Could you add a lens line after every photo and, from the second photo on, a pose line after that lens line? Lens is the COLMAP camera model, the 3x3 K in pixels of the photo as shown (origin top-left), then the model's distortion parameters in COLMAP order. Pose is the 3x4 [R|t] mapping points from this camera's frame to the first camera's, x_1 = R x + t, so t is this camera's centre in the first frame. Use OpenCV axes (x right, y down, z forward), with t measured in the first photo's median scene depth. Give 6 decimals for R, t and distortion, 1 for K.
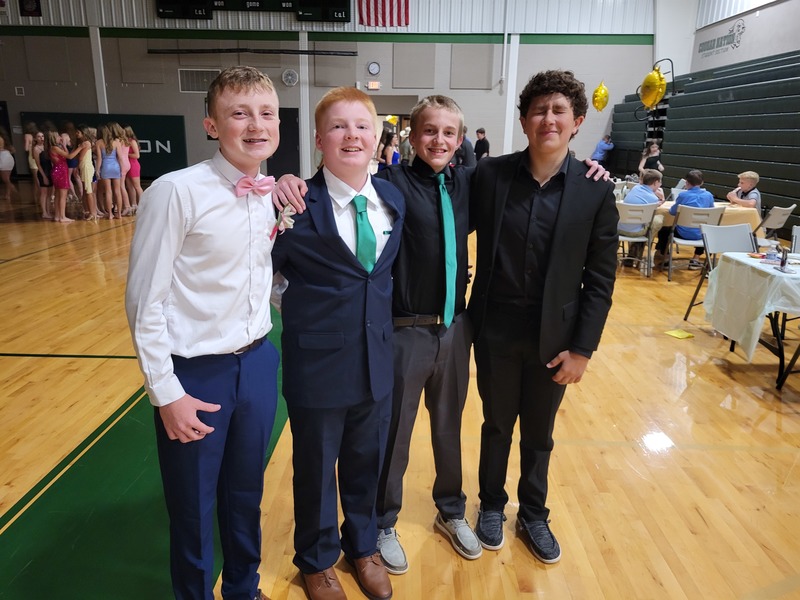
lens RADIAL K [[594.2, 0, 393.7], [0, 594.2, 301.5], [0, 0, 1]] dist [0.041445, -0.026883]
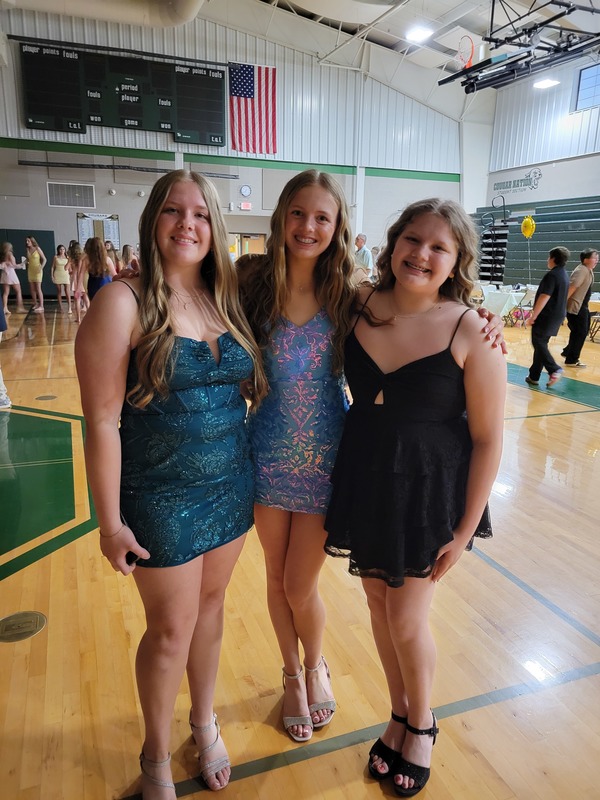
lens RADIAL K [[594.2, 0, 299.3], [0, 594.2, 404.3], [0, 0, 1]] dist [0.041445, -0.026883]
pose [[0.921488, -0.092795, 0.377160, -0.391347], [0.100757, 0.994910, -0.001388, 0.002770], [-0.375111, 0.039280, 0.926147, -0.014979]]
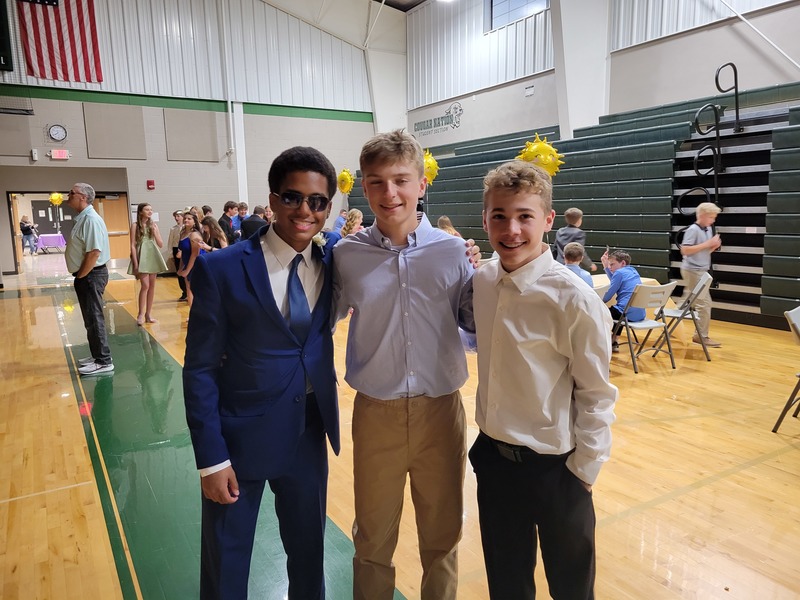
lens RADIAL K [[594.2, 0, 401.8], [0, 594.2, 302.0], [0, 0, 1]] dist [0.041445, -0.026883]
pose [[0.837838, -0.116054, 0.533440, -0.100231], [0.178884, 0.981558, -0.067415, -0.052426], [-0.515778, 0.151906, 0.843147, 0.171363]]
